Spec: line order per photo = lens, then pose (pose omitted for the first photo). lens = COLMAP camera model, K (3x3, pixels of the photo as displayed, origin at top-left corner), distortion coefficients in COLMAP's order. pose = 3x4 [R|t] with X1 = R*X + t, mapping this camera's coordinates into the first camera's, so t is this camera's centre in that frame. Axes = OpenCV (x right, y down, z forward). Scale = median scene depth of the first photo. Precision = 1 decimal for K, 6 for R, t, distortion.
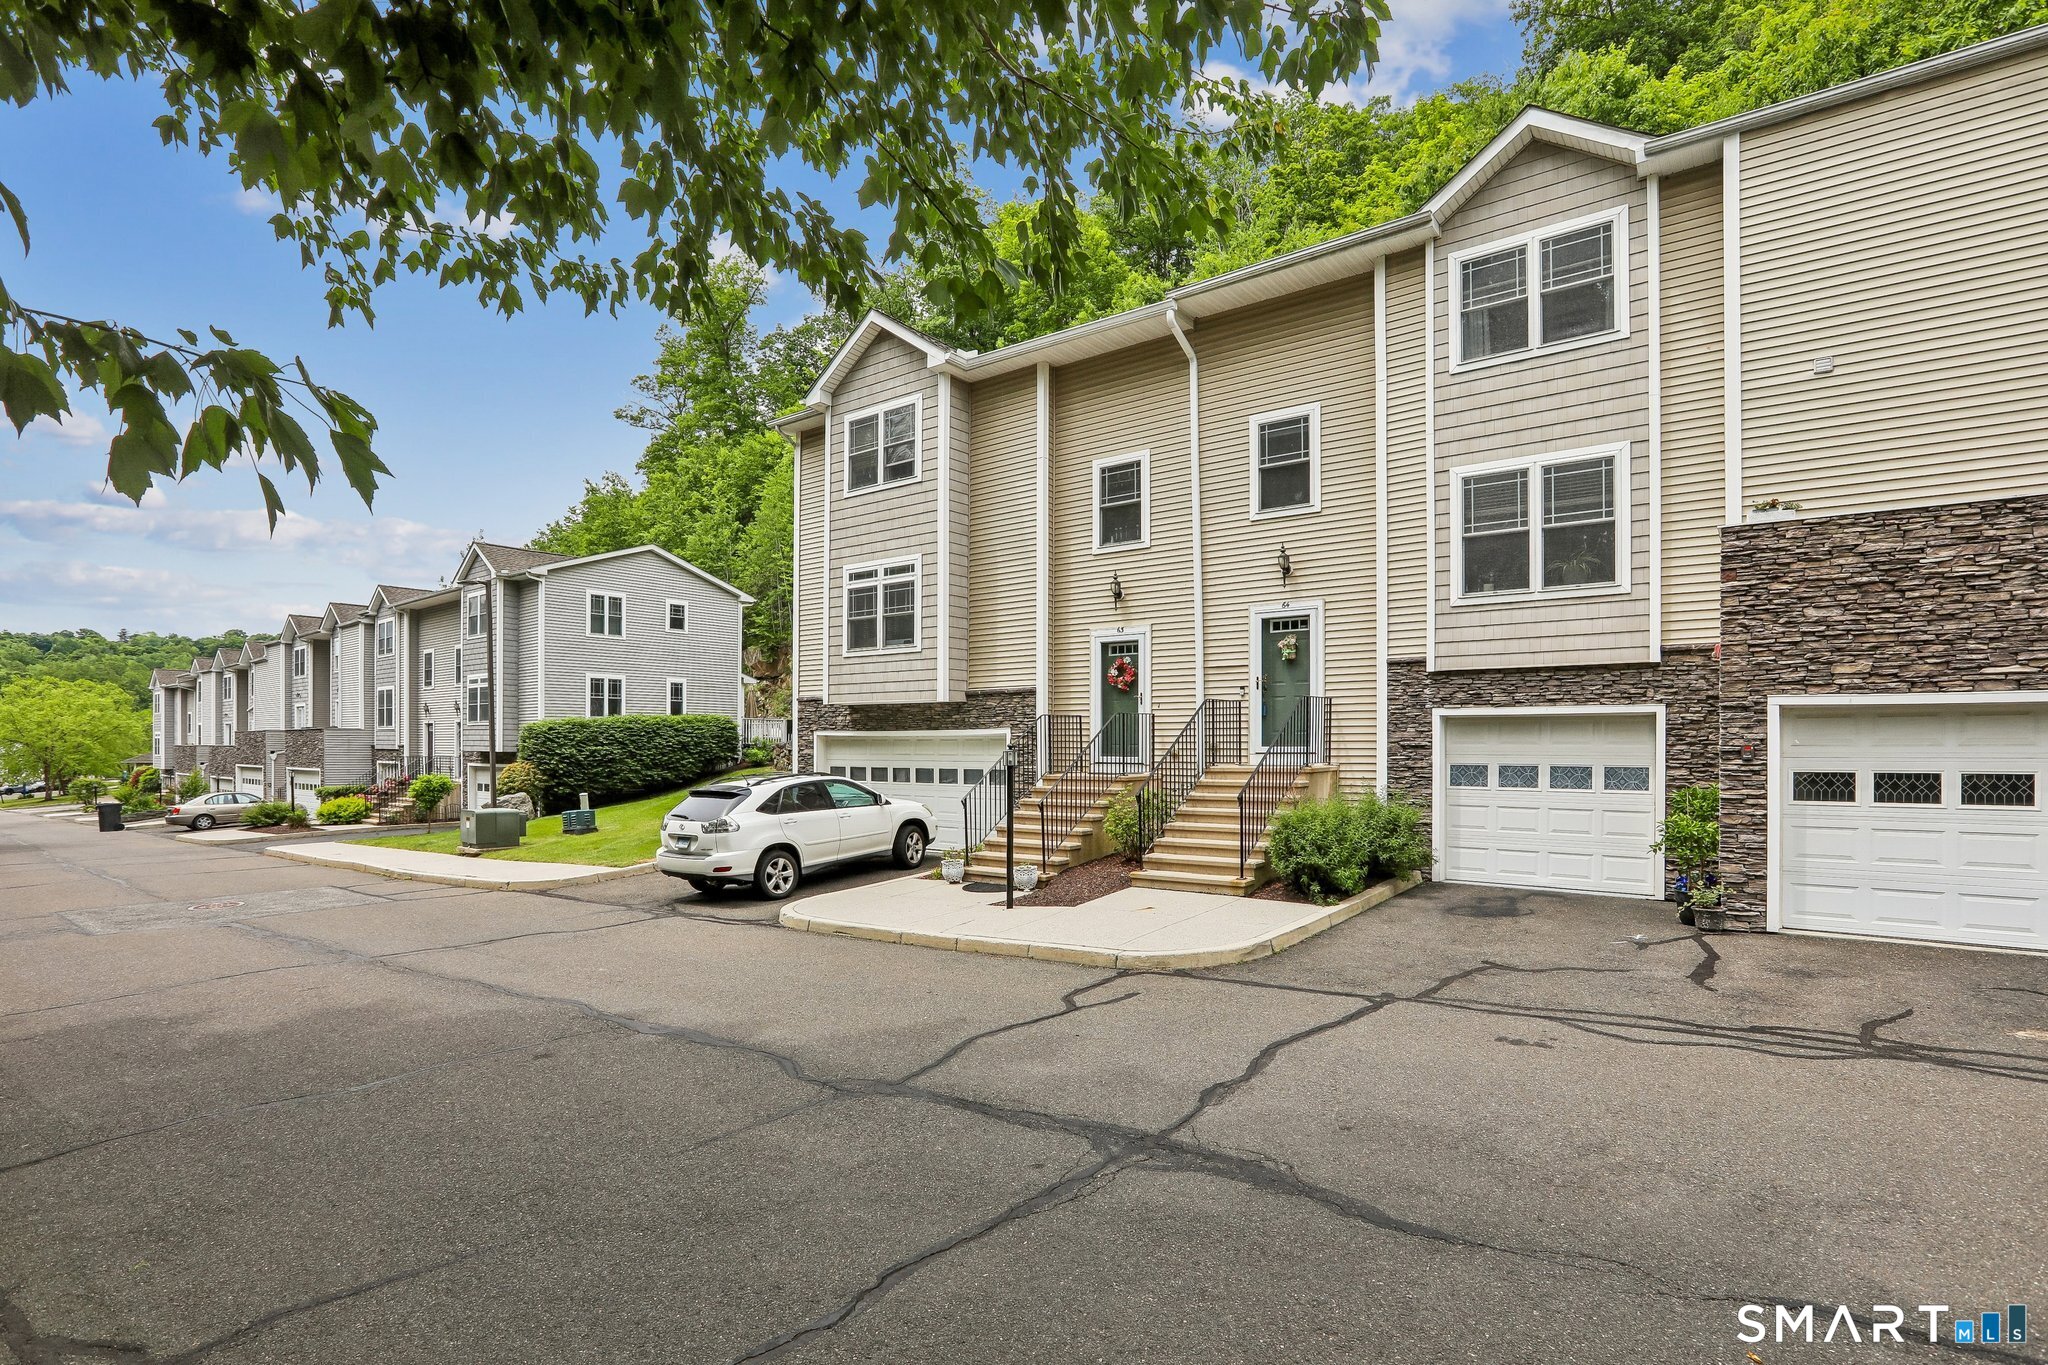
lens RADIAL K [[951.7, 0, 1003.5], [0, 951.7, 726.9], [0, 0, 1]] dist [-0.034147, 0.013536]
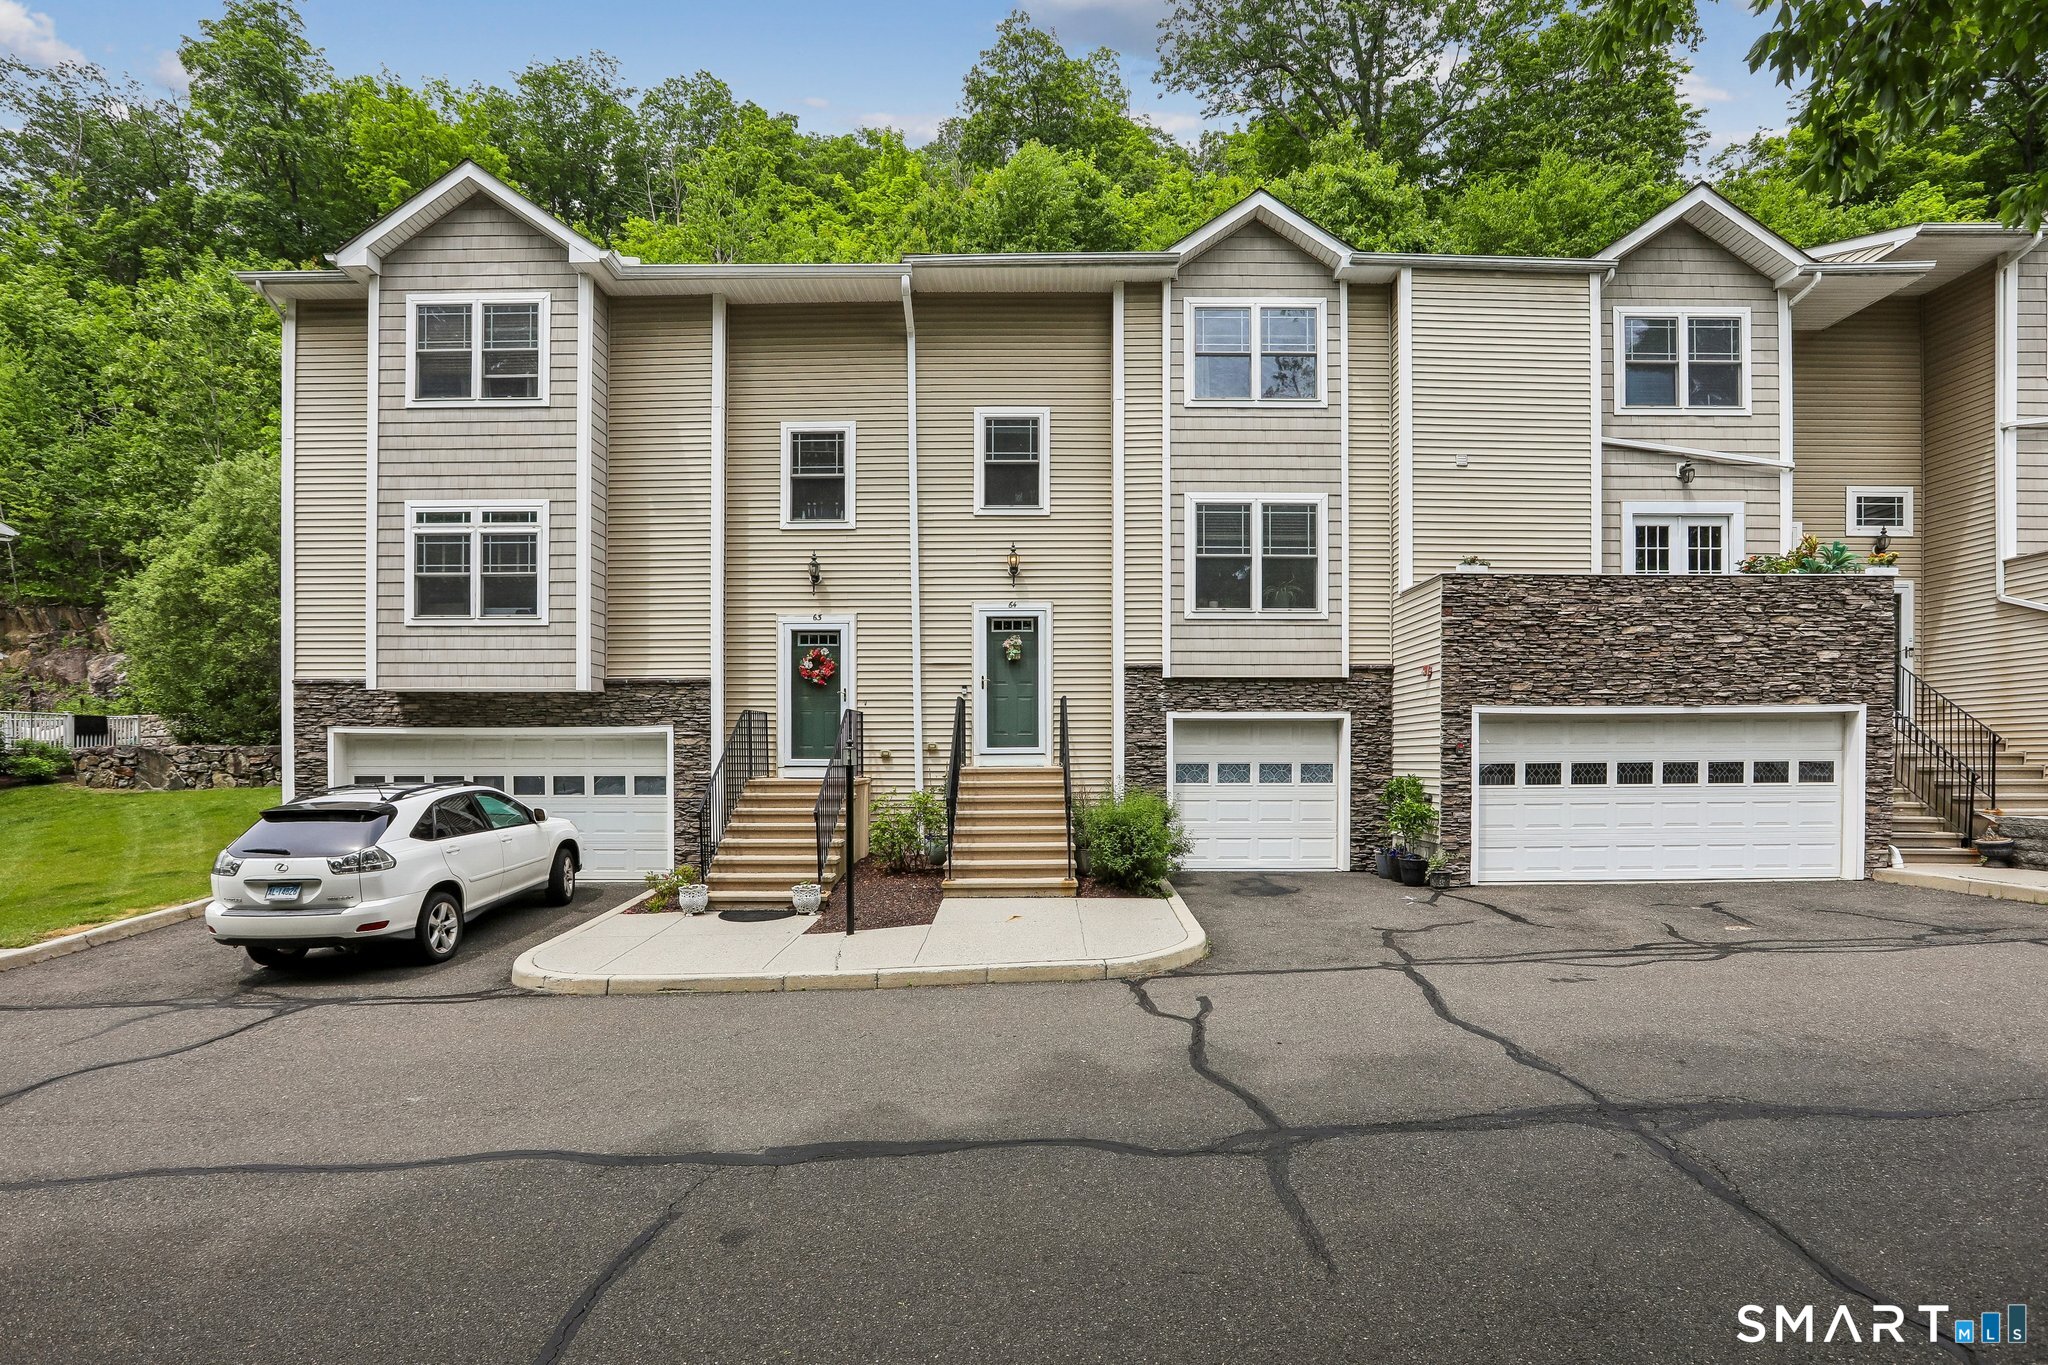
lens RADIAL K [[973.1, 0, 1067.2], [0, 973.1, 749.5], [0, 0, 1]] dist [-0.037706, 0.005500]
pose [[0.805564, 0.001727, 0.592507, -0.302614], [-0.010184, 0.999888, 0.010932, 0.013010], [-0.592422, -0.014840, 0.805491, 0.166781]]
